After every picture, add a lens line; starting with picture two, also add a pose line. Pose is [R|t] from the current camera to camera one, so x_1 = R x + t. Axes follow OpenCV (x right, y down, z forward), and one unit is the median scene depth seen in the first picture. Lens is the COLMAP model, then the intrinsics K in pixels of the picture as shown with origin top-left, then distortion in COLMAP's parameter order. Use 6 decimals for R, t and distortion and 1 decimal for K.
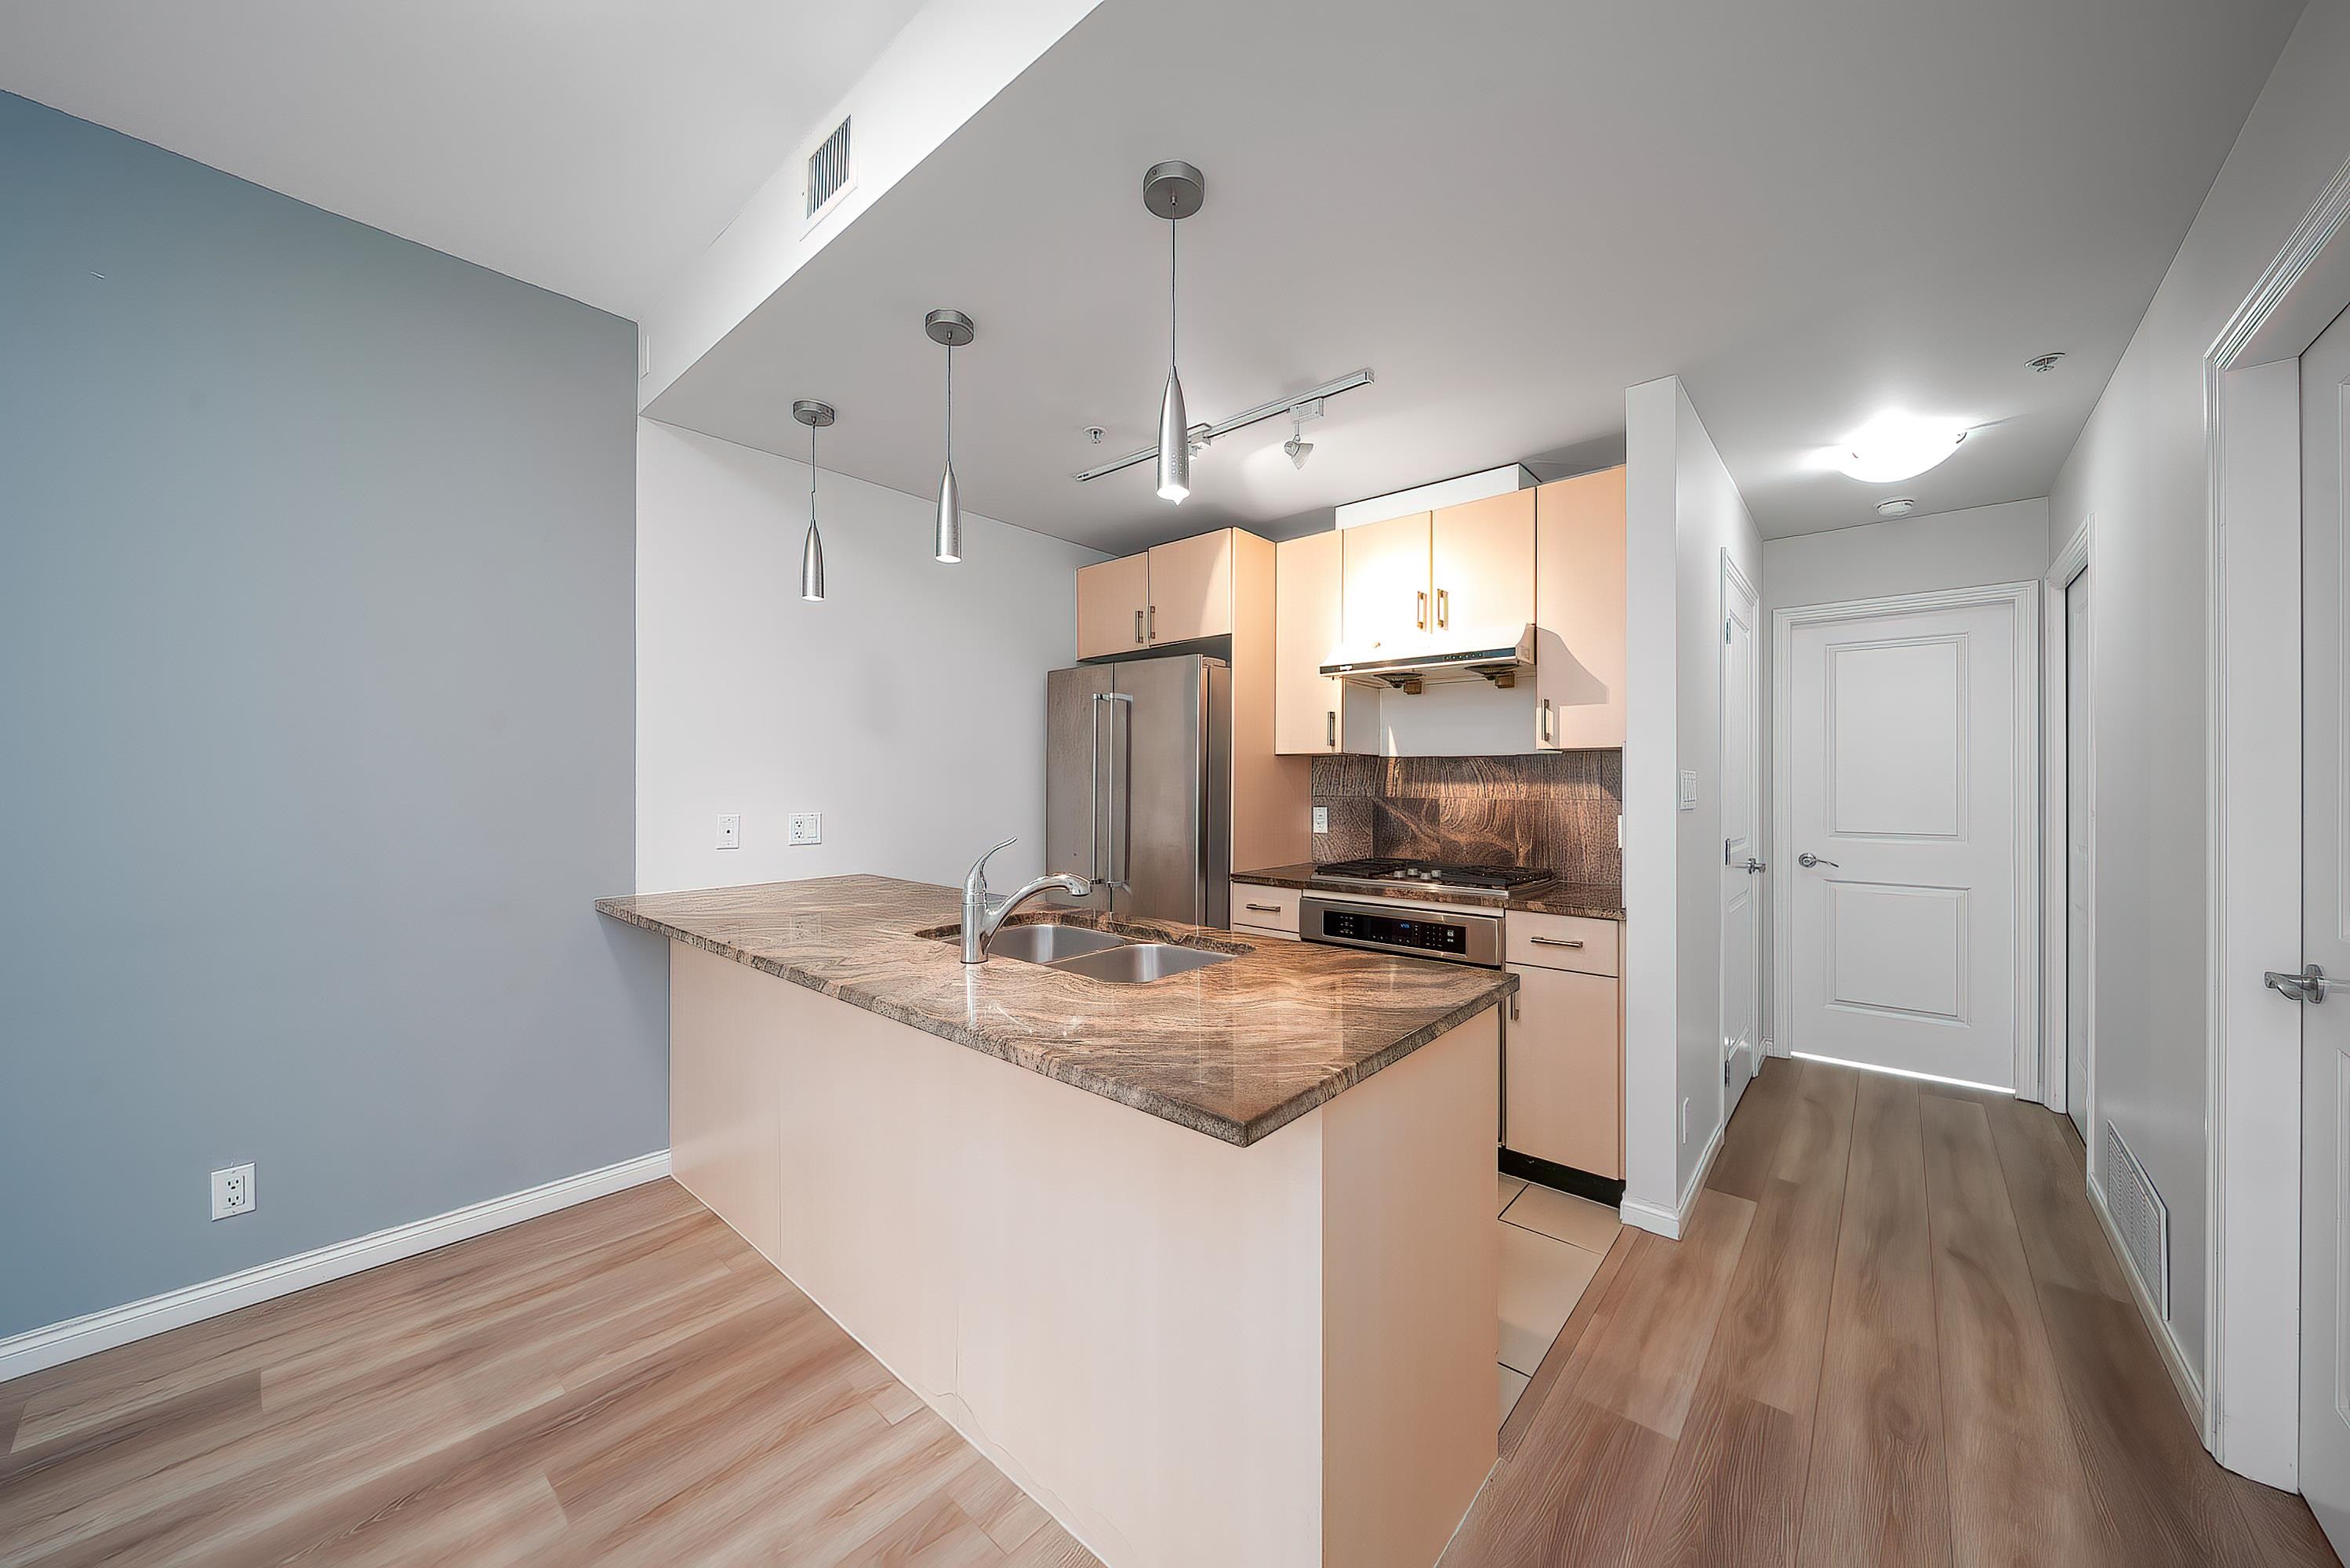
lens RADIAL K [[824.0, 0, 1181.8], [0, 824.0, 781.8], [0, 0, 1]] dist [-0.001867, -0.000415]
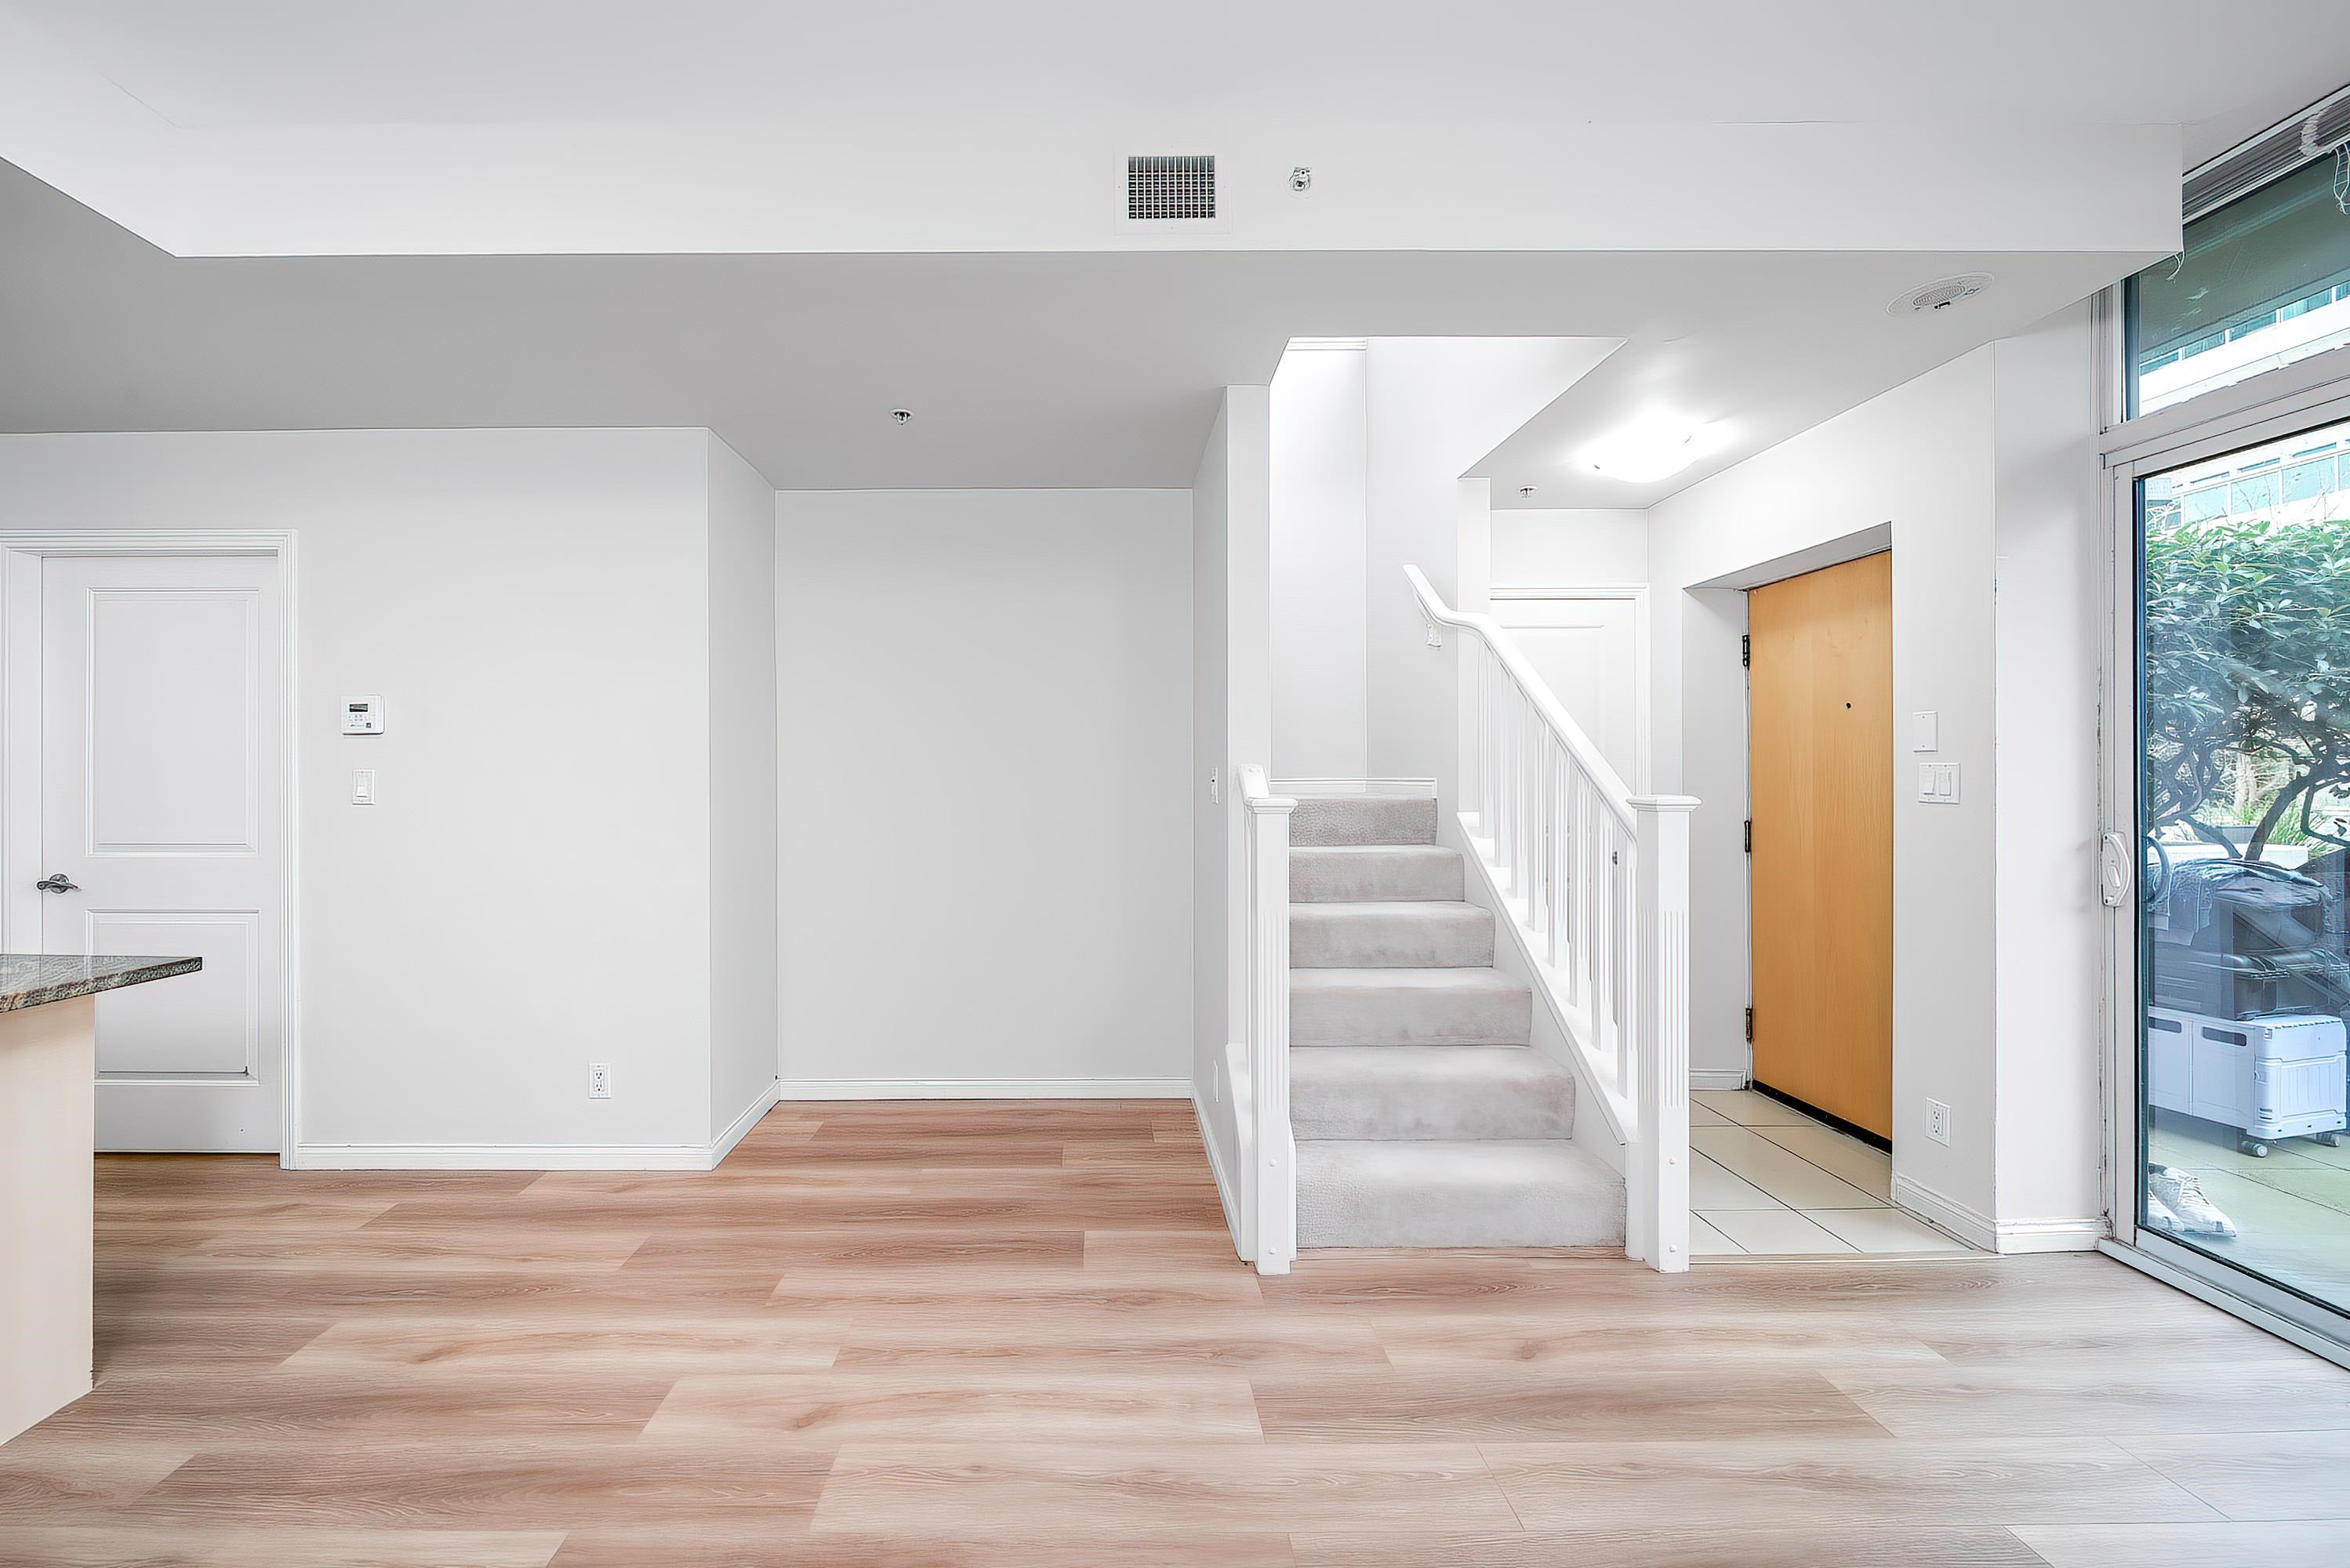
lens RADIAL K [[861.4, 0, 1098.9], [0, 861.4, 779.5], [0, 0, 1]] dist [-0.002775, -0.000577]
pose [[-0.654893, -0.000430, 0.755721, -0.794921], [-0.000741, 1.000000, -0.000074, -0.001925], [-0.755721, -0.000608, -0.654893, 0.200758]]
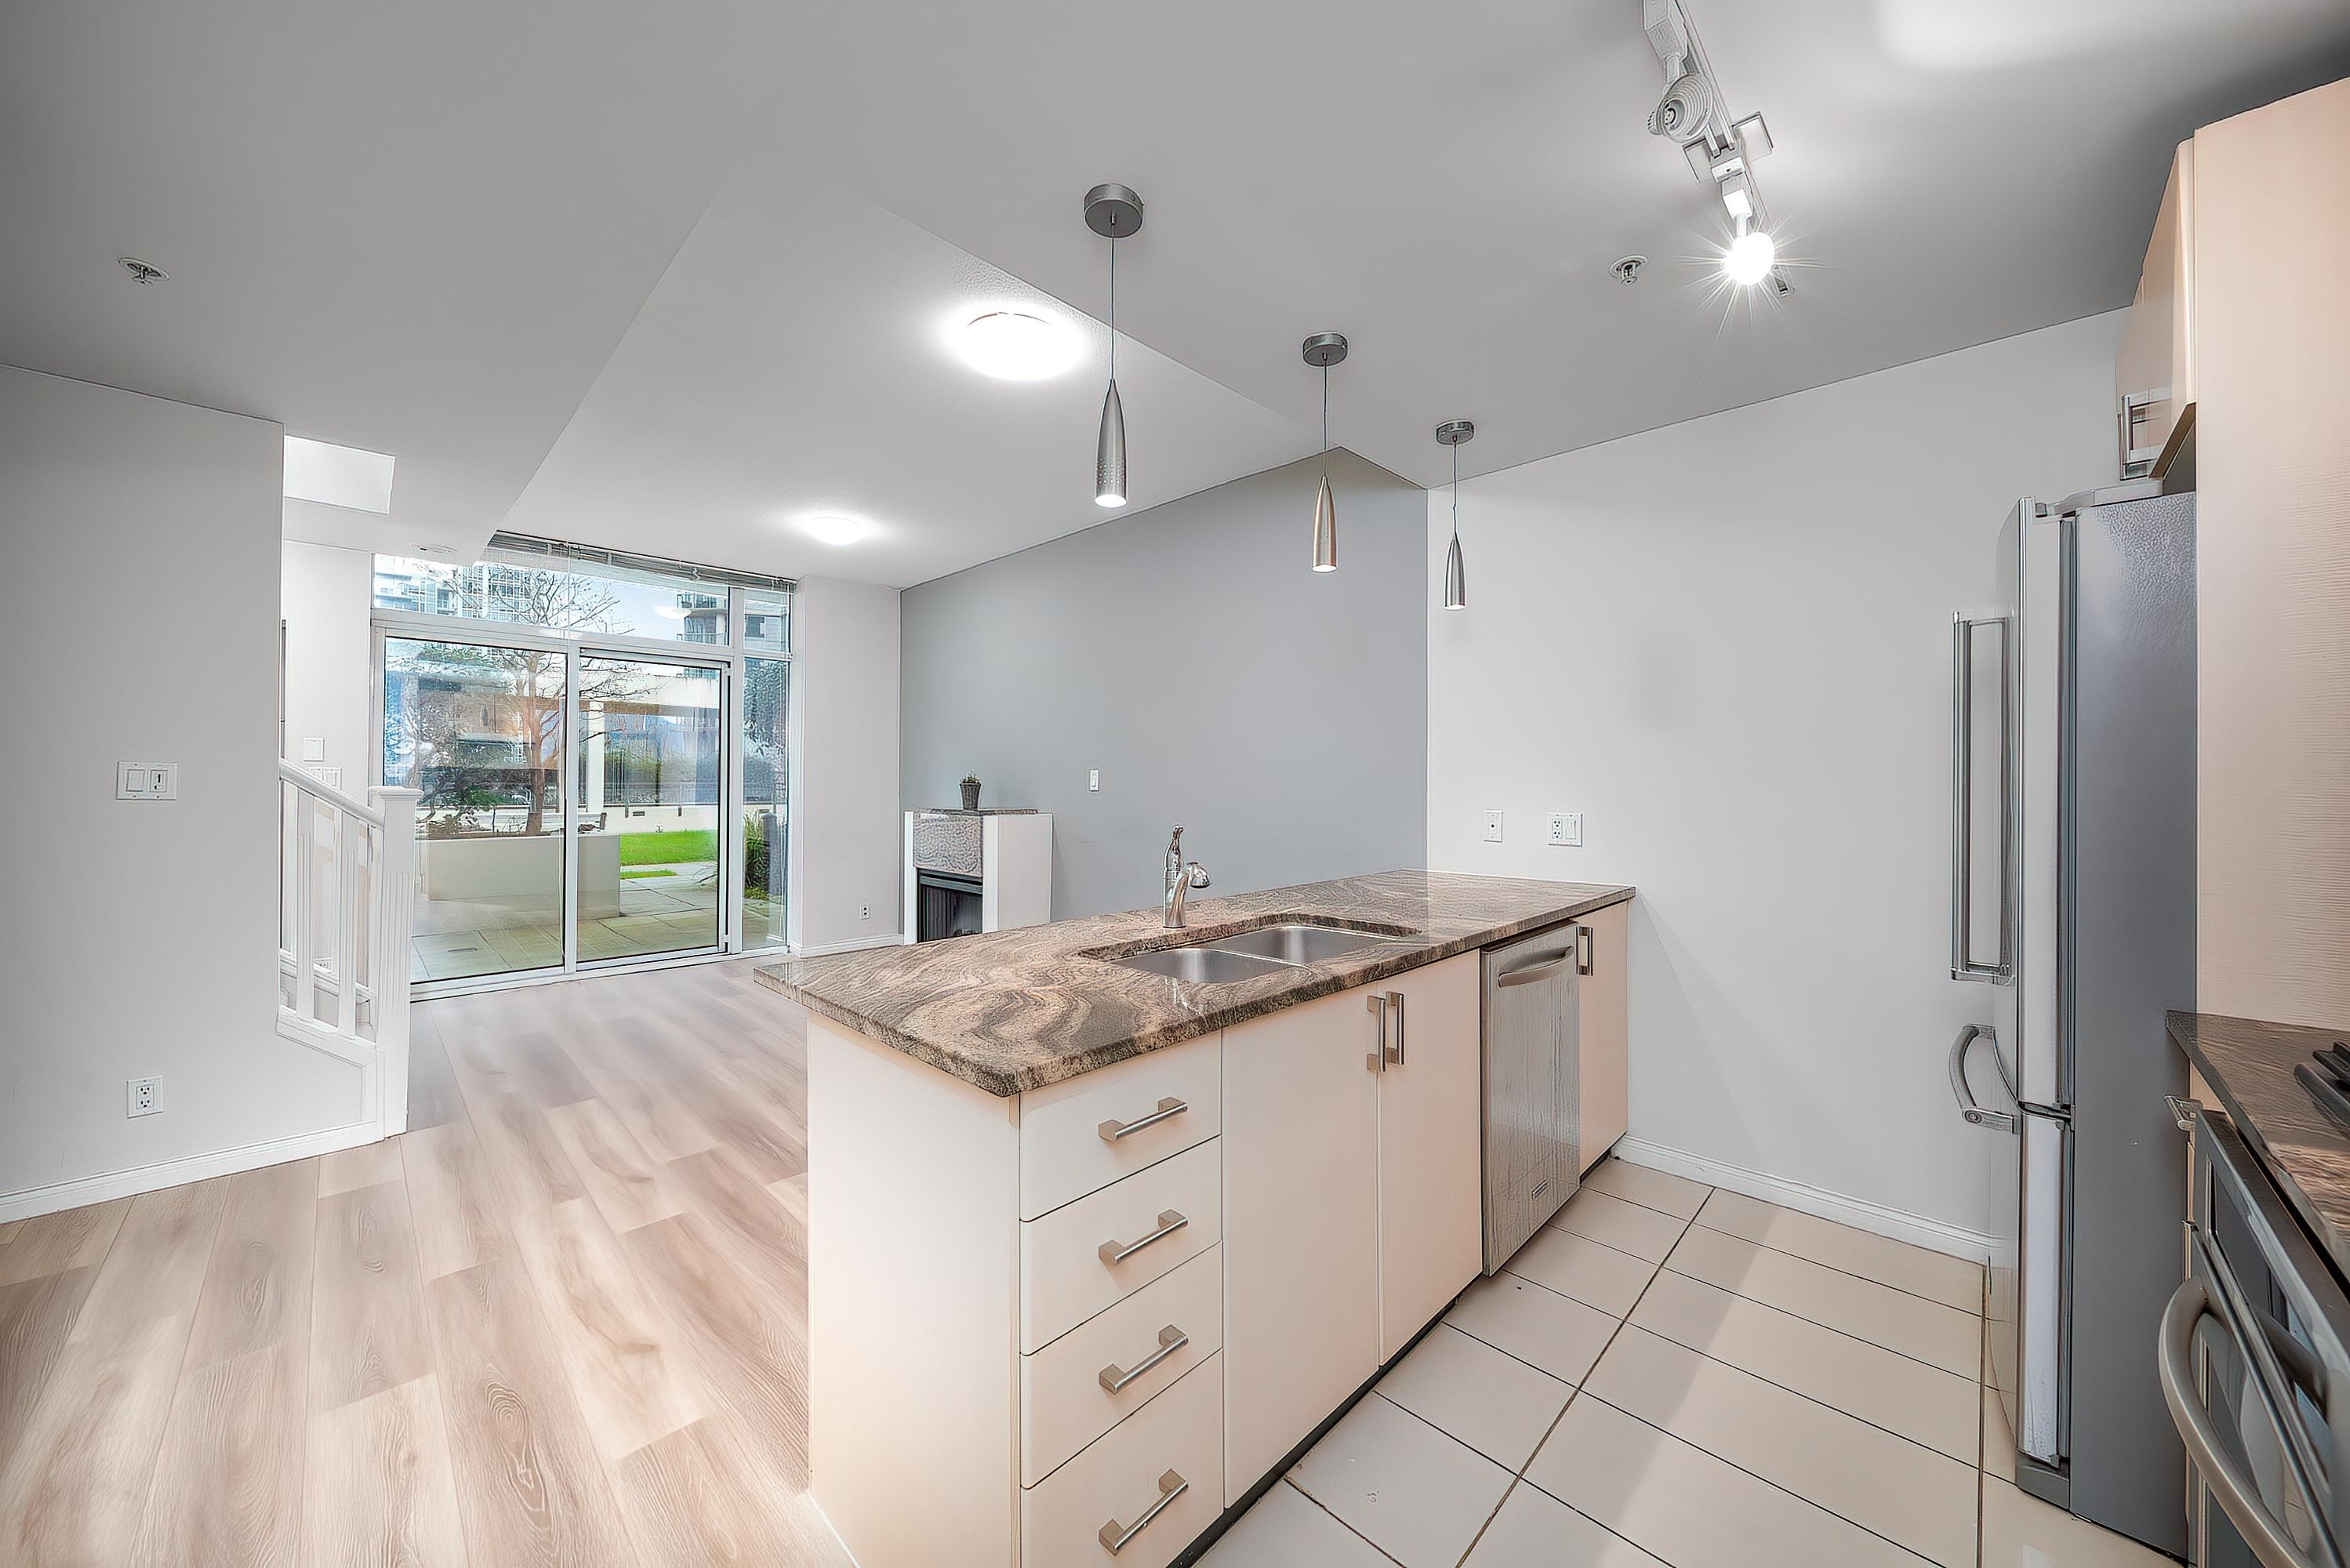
lens RADIAL K [[829.7, 0, 1178.7], [0, 829.7, 776.5], [0, 0, 1]] dist [-0.001182, -0.000281]
pose [[-0.065298, -0.007438, -0.997838, 0.507008], [-0.002944, 0.999969, -0.007262, 0.002596], [0.997861, 0.002463, -0.065317, 0.568576]]
